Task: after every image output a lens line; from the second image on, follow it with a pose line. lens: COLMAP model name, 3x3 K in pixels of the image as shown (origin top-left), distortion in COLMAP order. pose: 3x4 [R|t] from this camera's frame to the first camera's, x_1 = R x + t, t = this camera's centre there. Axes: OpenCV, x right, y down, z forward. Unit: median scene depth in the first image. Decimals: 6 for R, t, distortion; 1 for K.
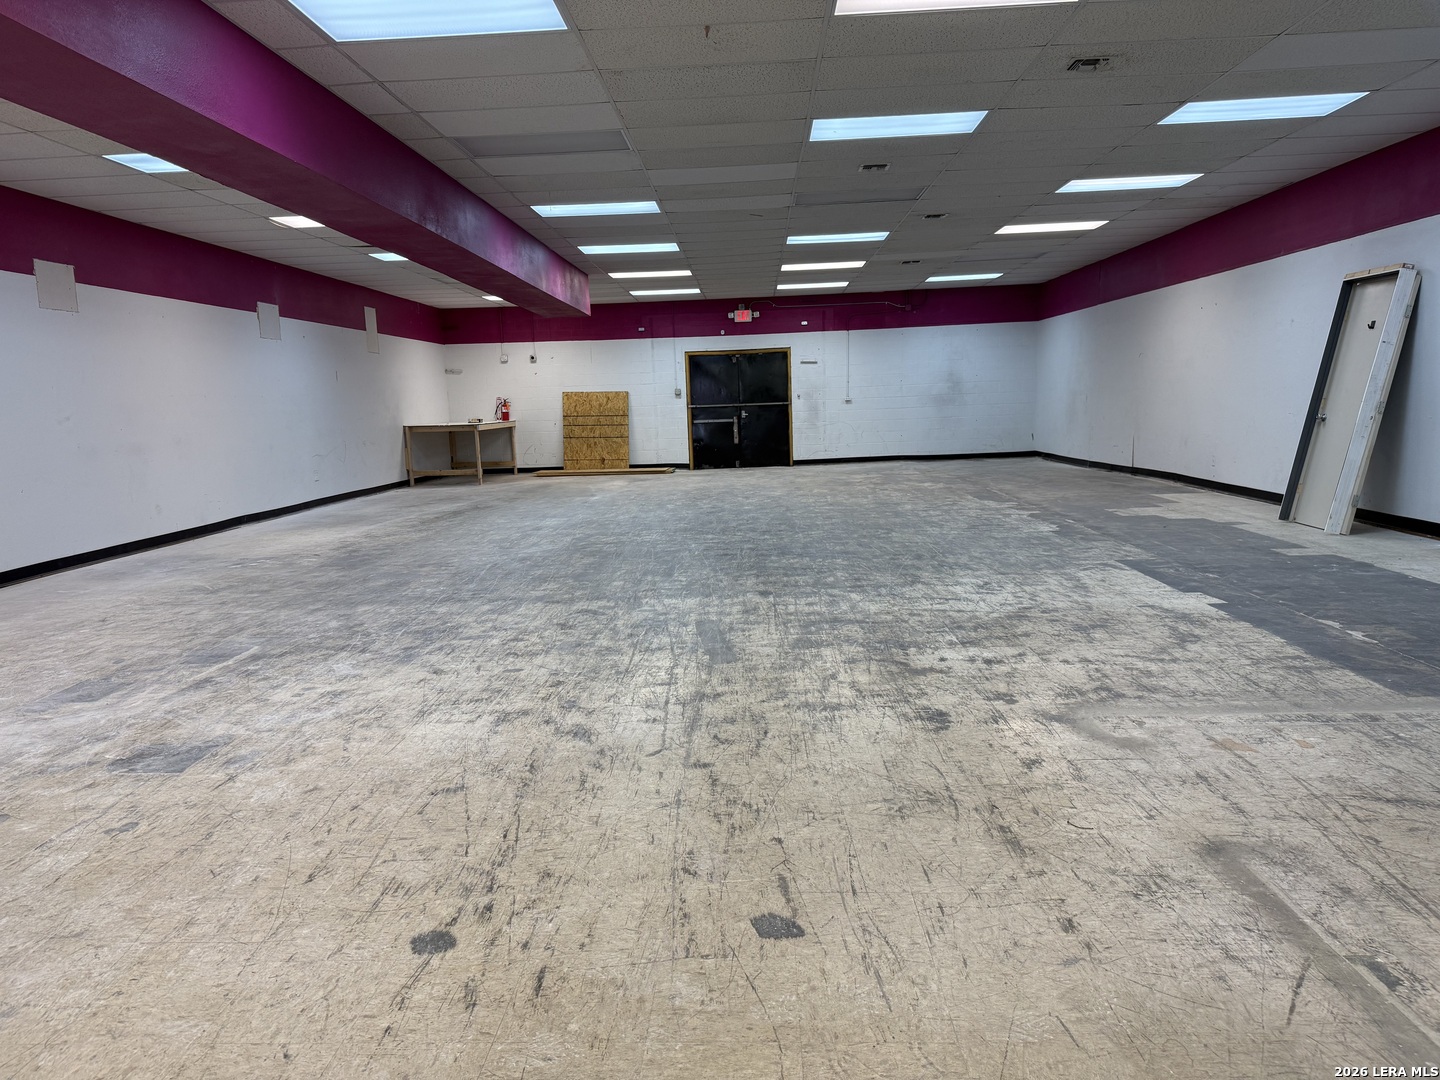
lens RADIAL K [[1002.8, 0, 710.9], [0, 1002.8, 533.3], [0, 0, 1]] dist [0.096808, -0.125466]
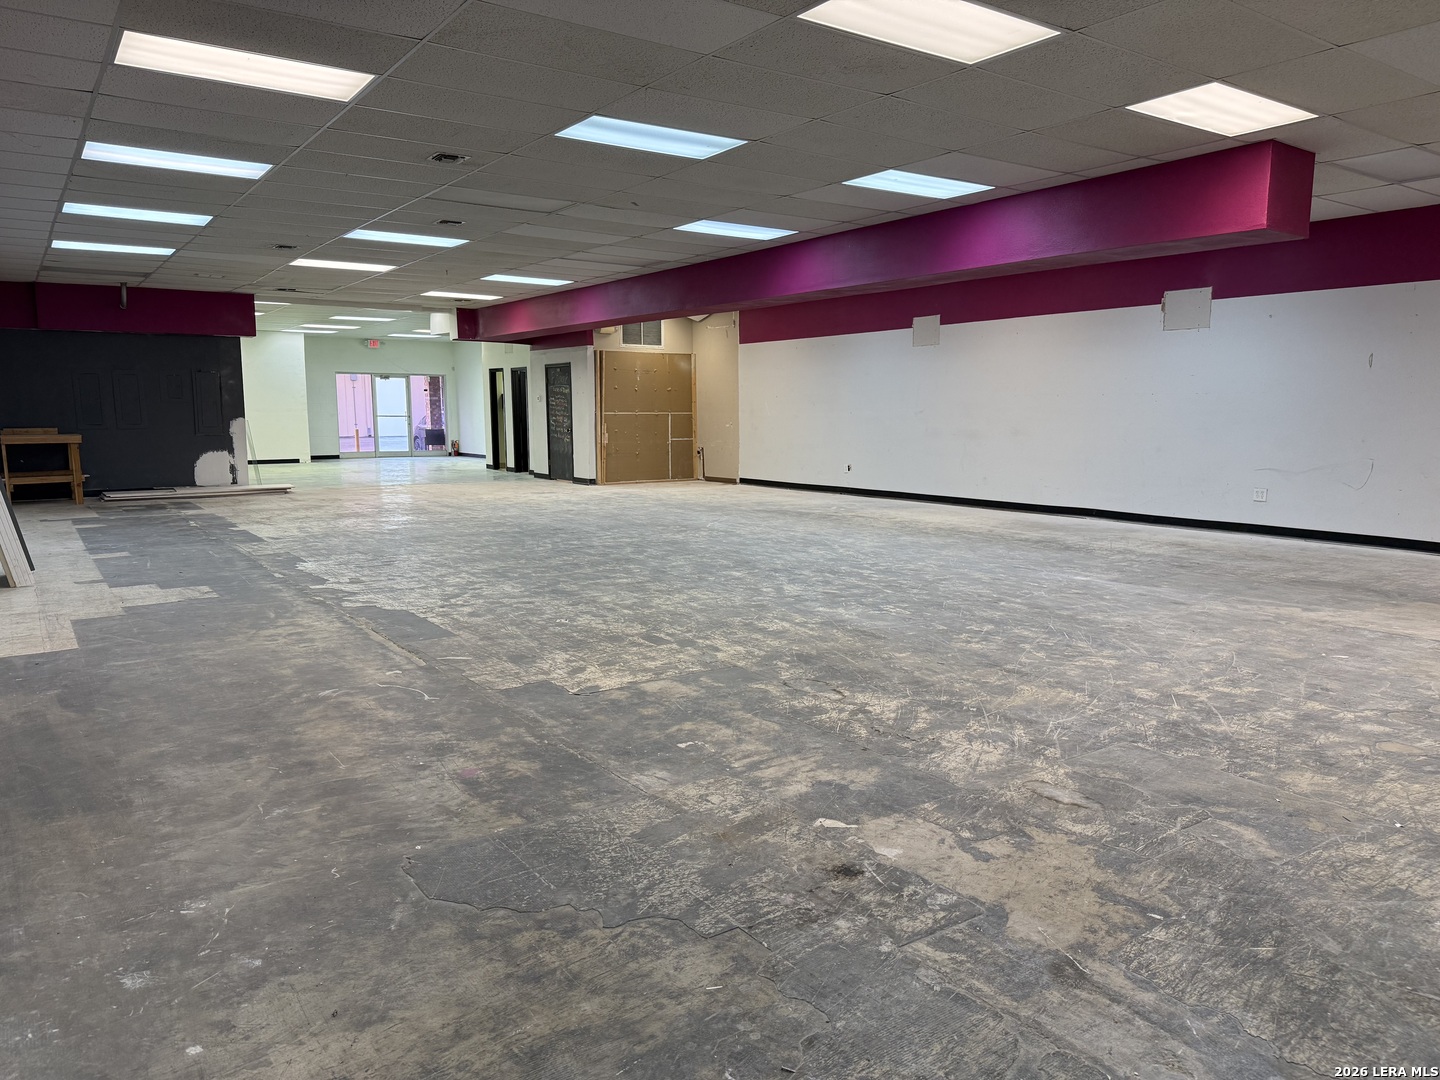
lens RADIAL K [[1002.8, 0, 721.6], [0, 1002.8, 544.4], [0, 0, 1]] dist [0.096808, -0.125466]
pose [[-0.790928, 0.118687, -0.600289, 0.535069], [-0.051339, 0.964679, 0.258377, -0.260442], [0.609752, 0.235175, -0.756898, 1.754482]]
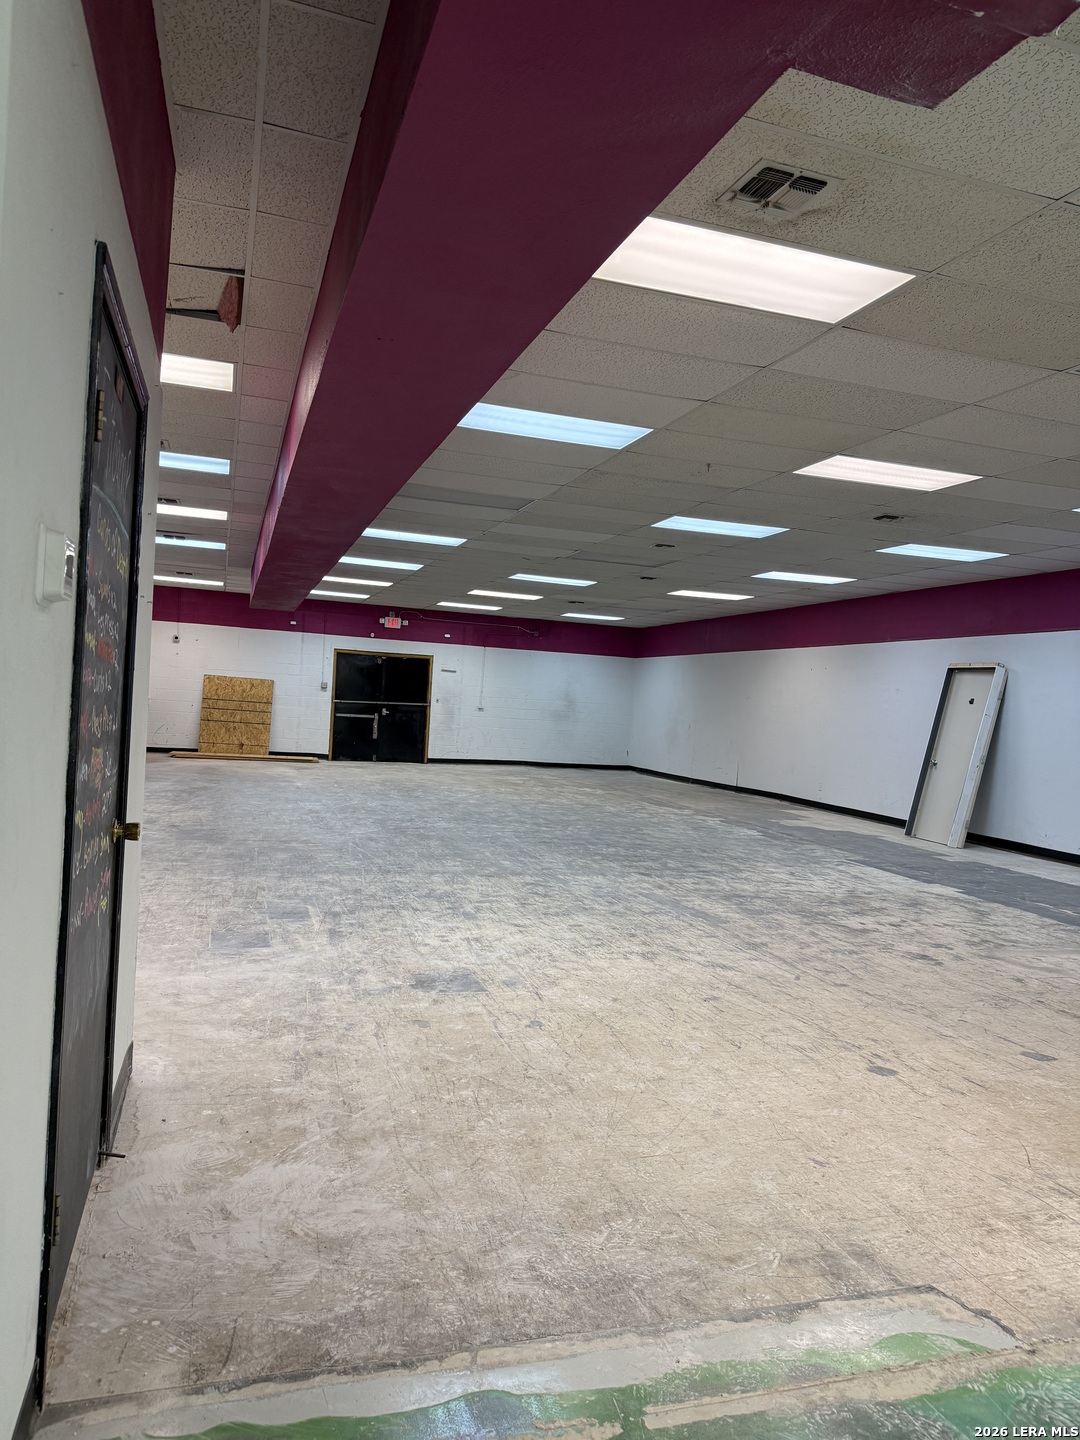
lens RADIAL K [[1002.8, 0, 547.1], [0, 1002.8, 719.9], [0, 0, 1]] dist [0.096808, -0.125466]
pose [[0.932349, 0.084354, 0.351581, -0.331212], [-0.045142, 0.991953, -0.118285, 0.014316], [-0.358729, 0.094412, 0.928655, -0.090223]]
